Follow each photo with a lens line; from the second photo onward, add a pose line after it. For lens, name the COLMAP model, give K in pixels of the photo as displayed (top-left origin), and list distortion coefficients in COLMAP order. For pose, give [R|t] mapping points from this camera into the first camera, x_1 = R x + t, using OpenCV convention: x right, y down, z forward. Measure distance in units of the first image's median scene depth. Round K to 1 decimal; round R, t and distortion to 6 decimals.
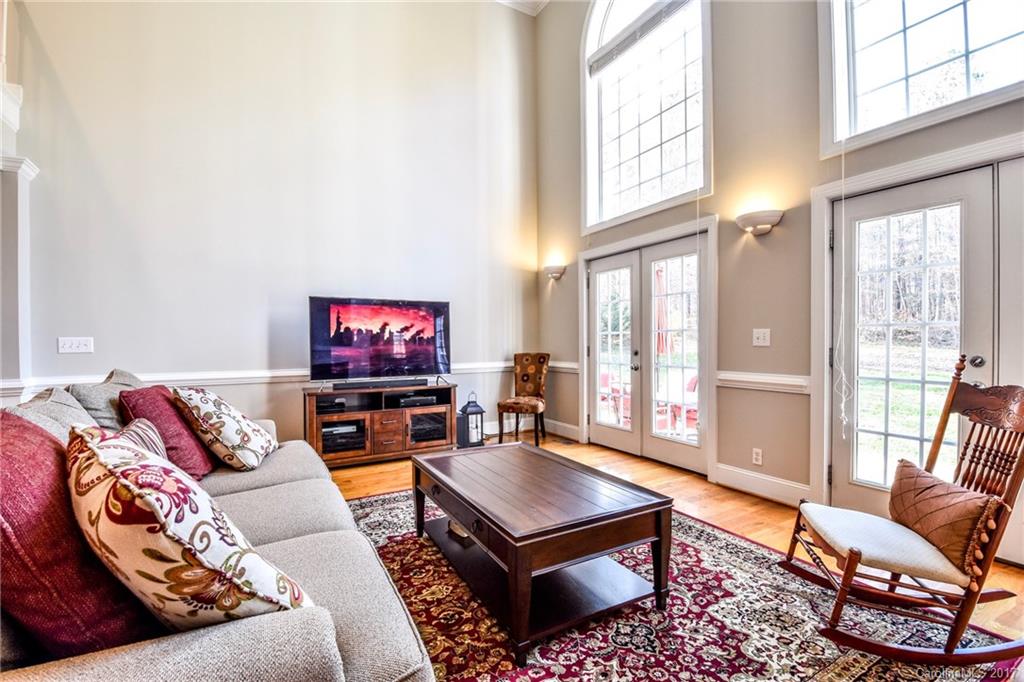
lens RADIAL K [[450.0, 0, 508.9], [0, 450.0, 343.2], [0, 0, 1]] dist [-0.007809, -0.004724]
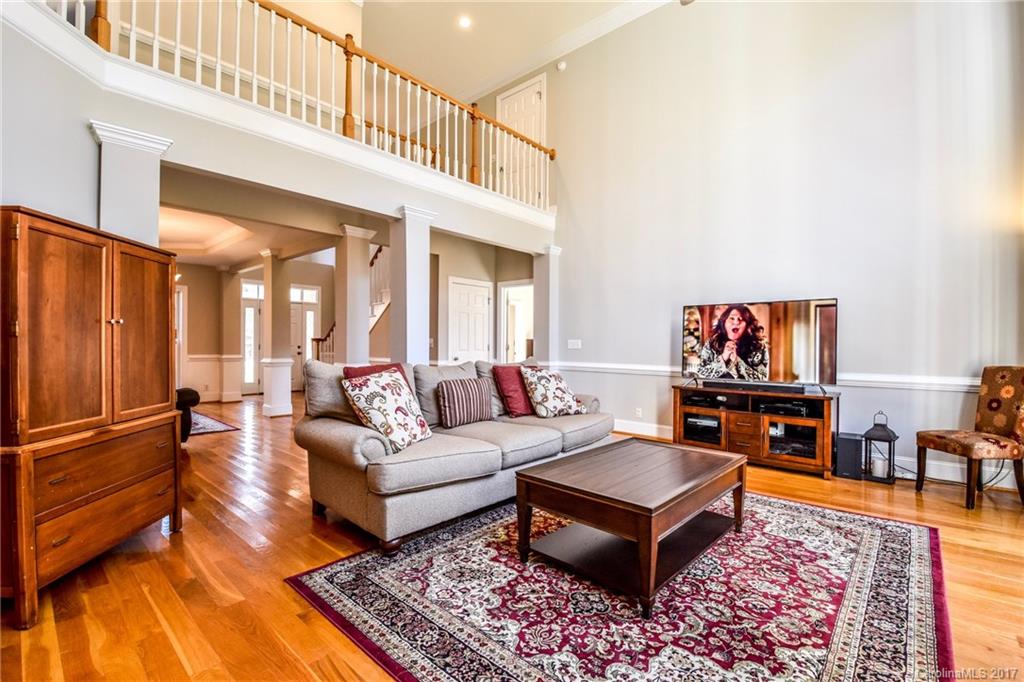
lens RADIAL K [[450.0, 0, 515.2], [0, 450.0, 343.4], [0, 0, 1]] dist [-0.007809, -0.004724]
pose [[0.321233, 0.010323, -0.946944, 0.667606], [-0.016075, 0.999856, 0.005447, -0.005314], [0.946864, 0.013472, 0.321352, 0.229474]]
